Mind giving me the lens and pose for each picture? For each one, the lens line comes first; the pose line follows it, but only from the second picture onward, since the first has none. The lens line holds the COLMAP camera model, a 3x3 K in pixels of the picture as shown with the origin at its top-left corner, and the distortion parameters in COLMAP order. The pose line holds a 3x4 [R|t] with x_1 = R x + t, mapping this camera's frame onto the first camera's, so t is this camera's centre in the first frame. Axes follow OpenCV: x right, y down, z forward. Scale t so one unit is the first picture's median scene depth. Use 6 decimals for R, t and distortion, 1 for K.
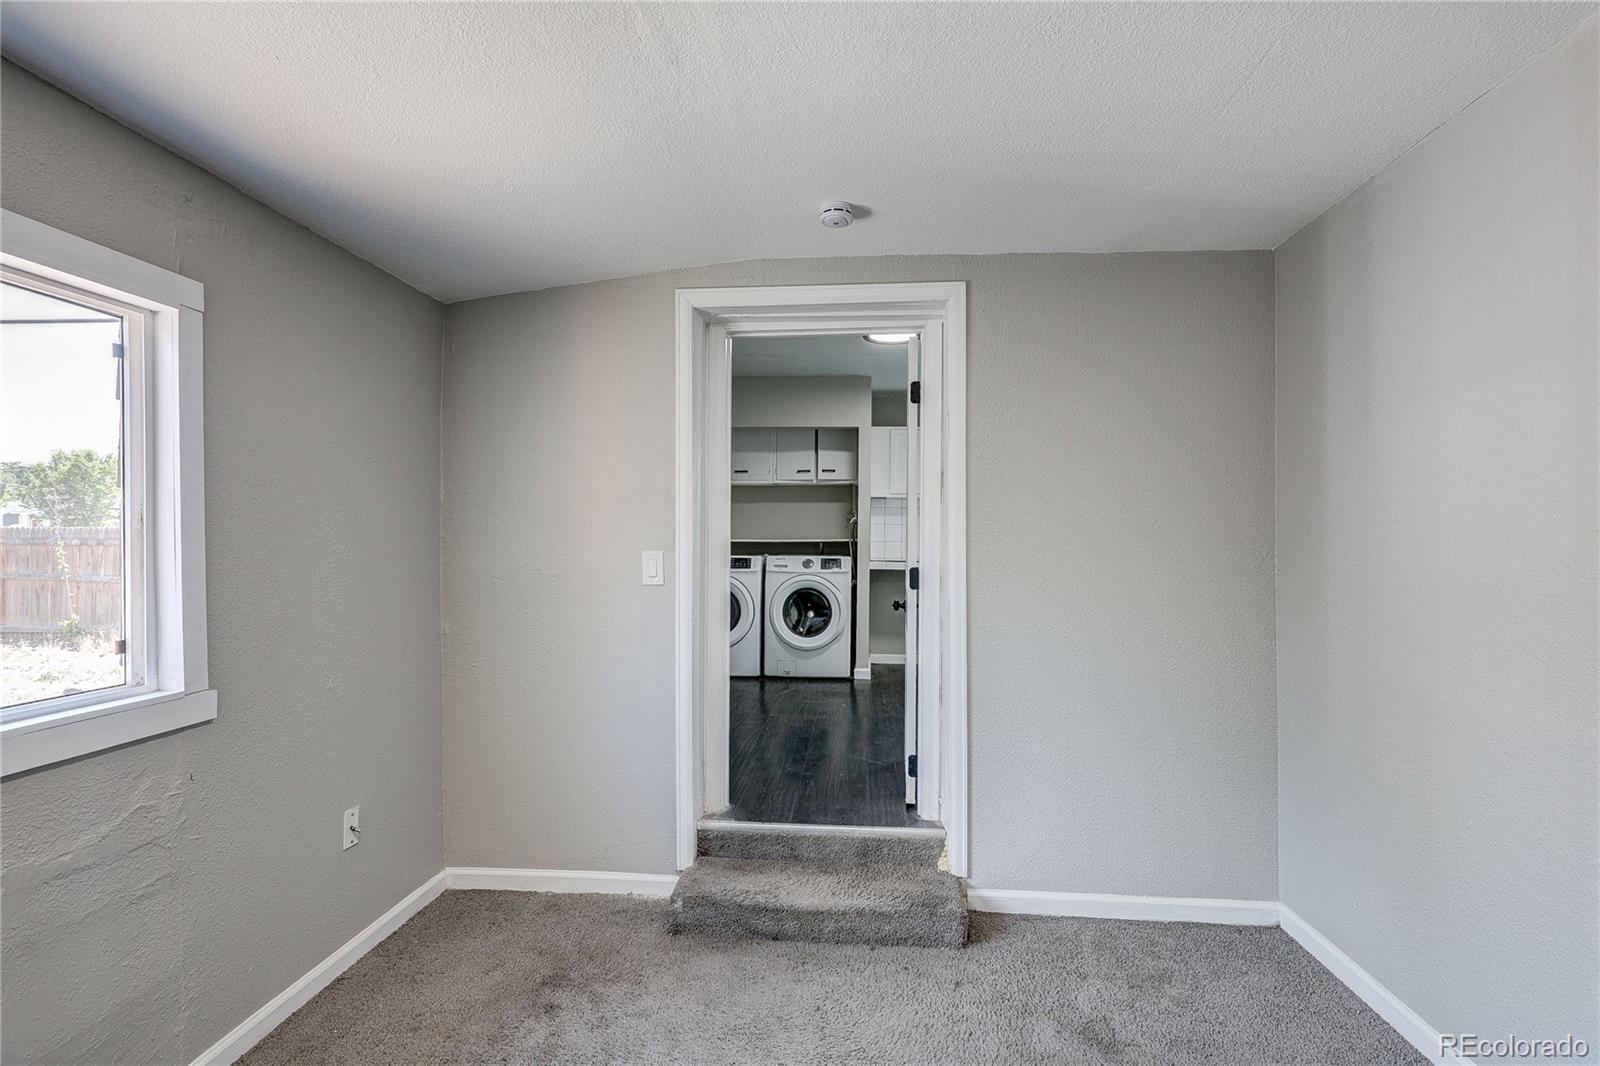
lens RADIAL K [[771.4, 0, 799.3], [0, 771.4, 542.5], [0, 0, 1]] dist [-0.001824, 0.000308]
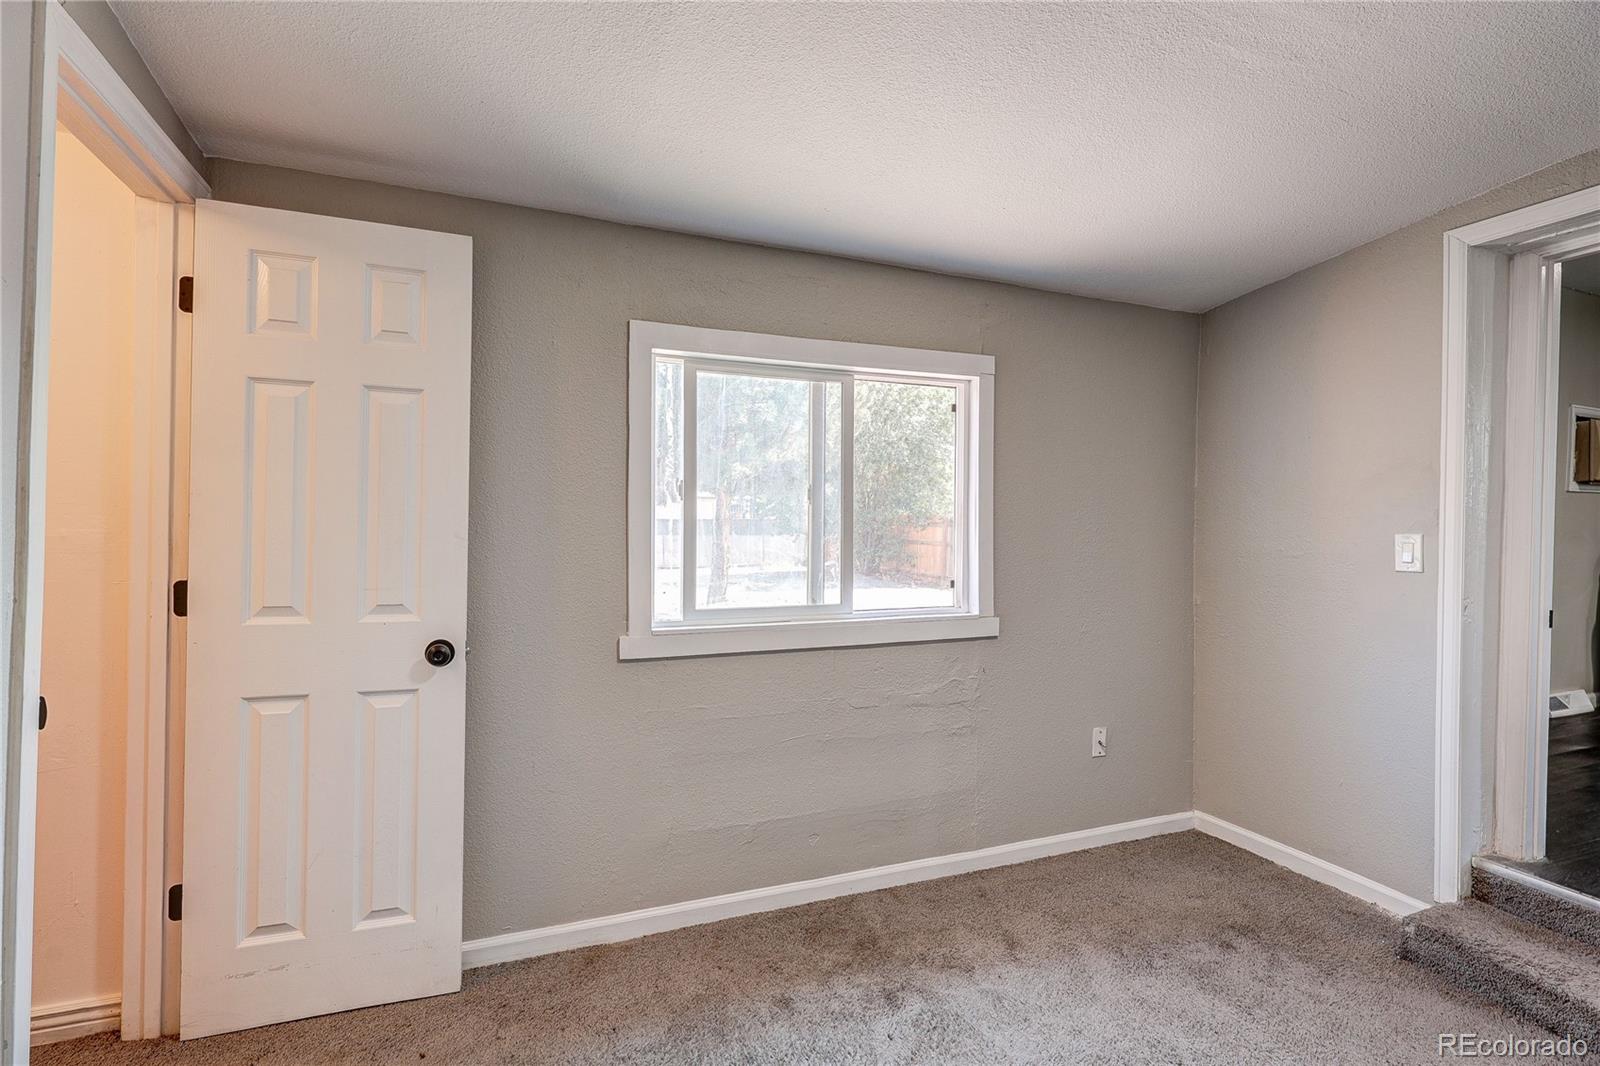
lens RADIAL K [[763.7, 0, 798.8], [0, 763.7, 521.0], [0, 0, 1]] dist [-0.002053, 0.000096]
pose [[0.451224, -0.000643, -0.892411, 0.313273], [-0.006779, 0.999968, -0.004148, 0.005085], [0.892385, 0.007921, 0.451205, -0.035392]]
